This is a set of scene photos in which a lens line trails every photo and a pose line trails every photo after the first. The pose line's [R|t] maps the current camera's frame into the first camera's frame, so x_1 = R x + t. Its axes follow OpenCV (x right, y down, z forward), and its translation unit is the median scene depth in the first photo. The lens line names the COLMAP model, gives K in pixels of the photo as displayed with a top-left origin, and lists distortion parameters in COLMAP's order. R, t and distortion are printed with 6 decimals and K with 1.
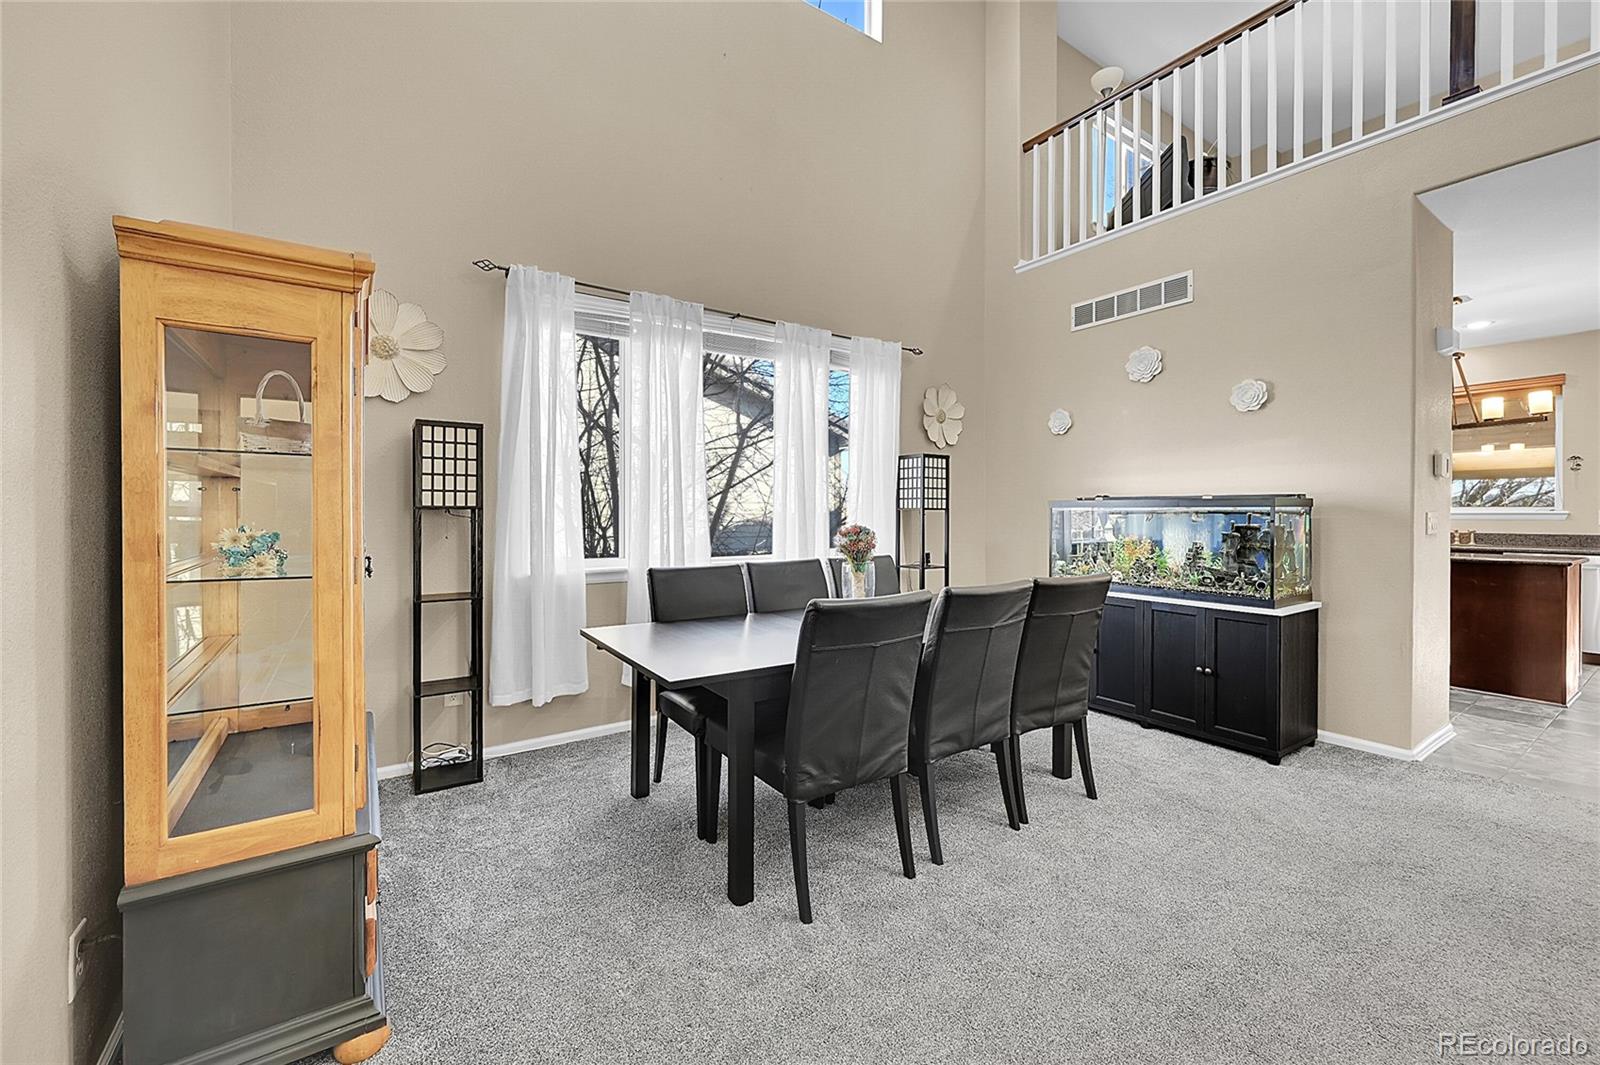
lens RADIAL K [[653.2, 0, 798.4], [0, 653.2, 519.4], [0, 0, 1]] dist [0.000246, -0.000153]
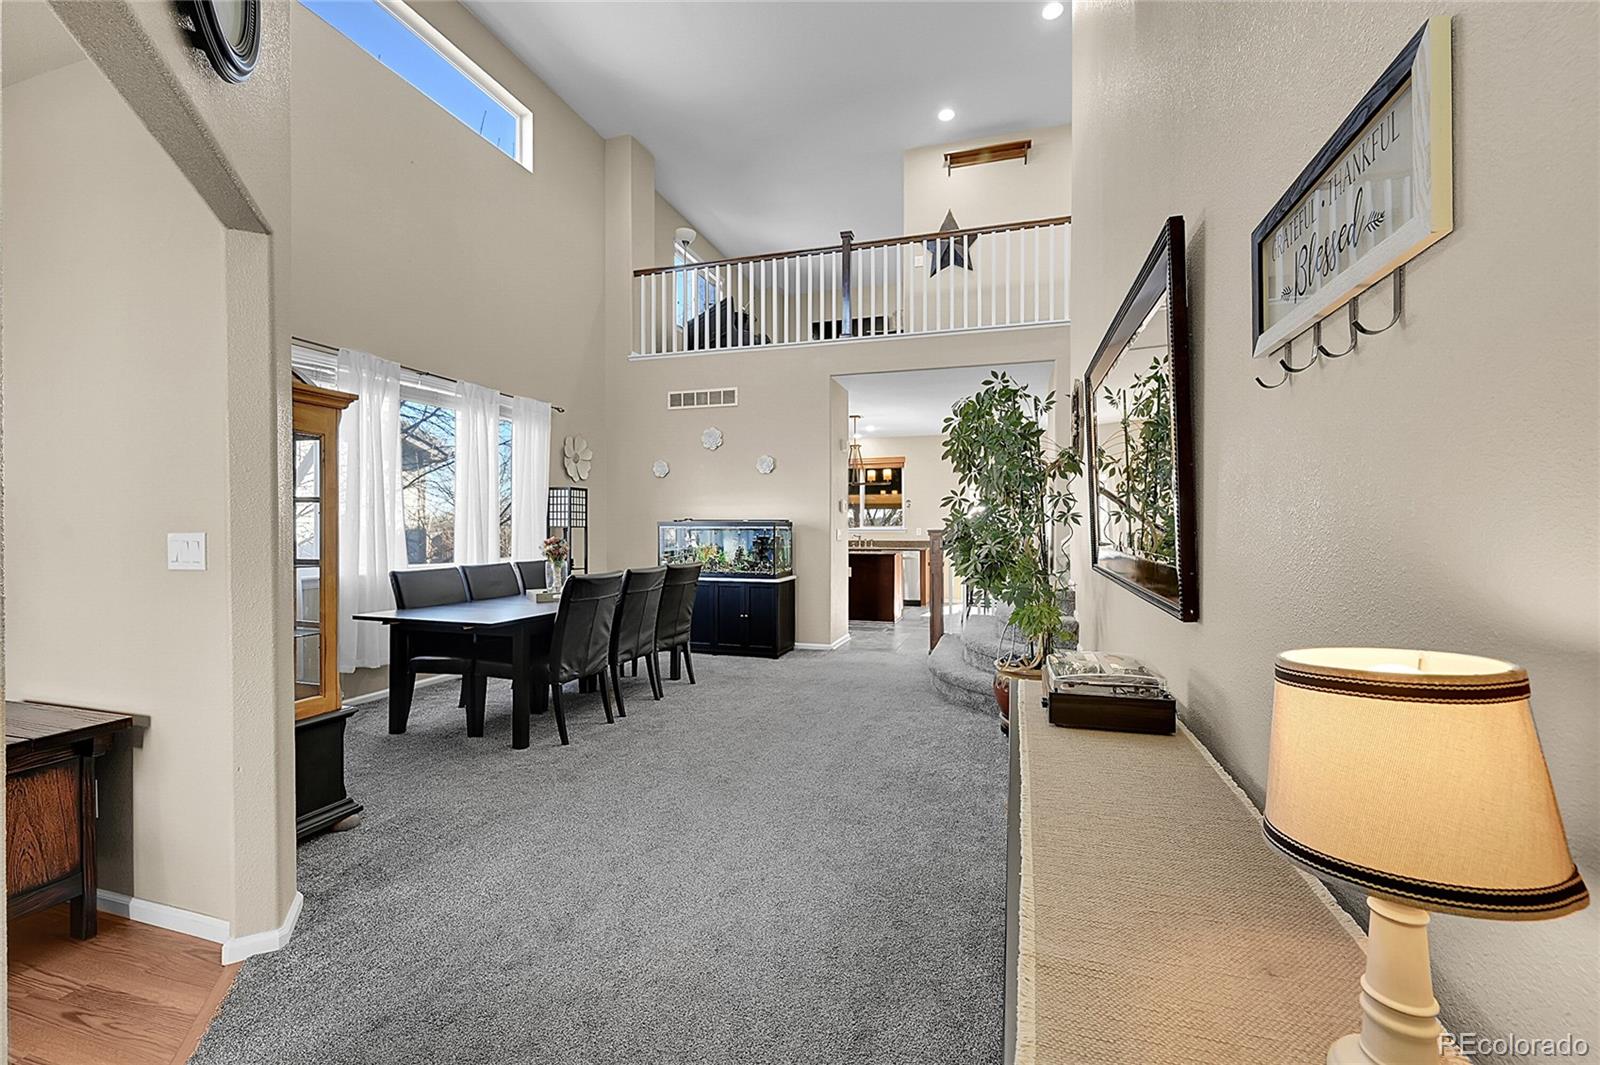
lens RADIAL K [[645.5, 0, 824.4], [0, 645.5, 529.2], [0, 0, 1]] dist [-0.000118, 0.000174]
pose [[0.777536, 0.000736, 0.628838, -0.327304], [0.005928, 0.999946, -0.008499, 0.004805], [-0.628810, 0.010336, 0.777490, -0.525386]]
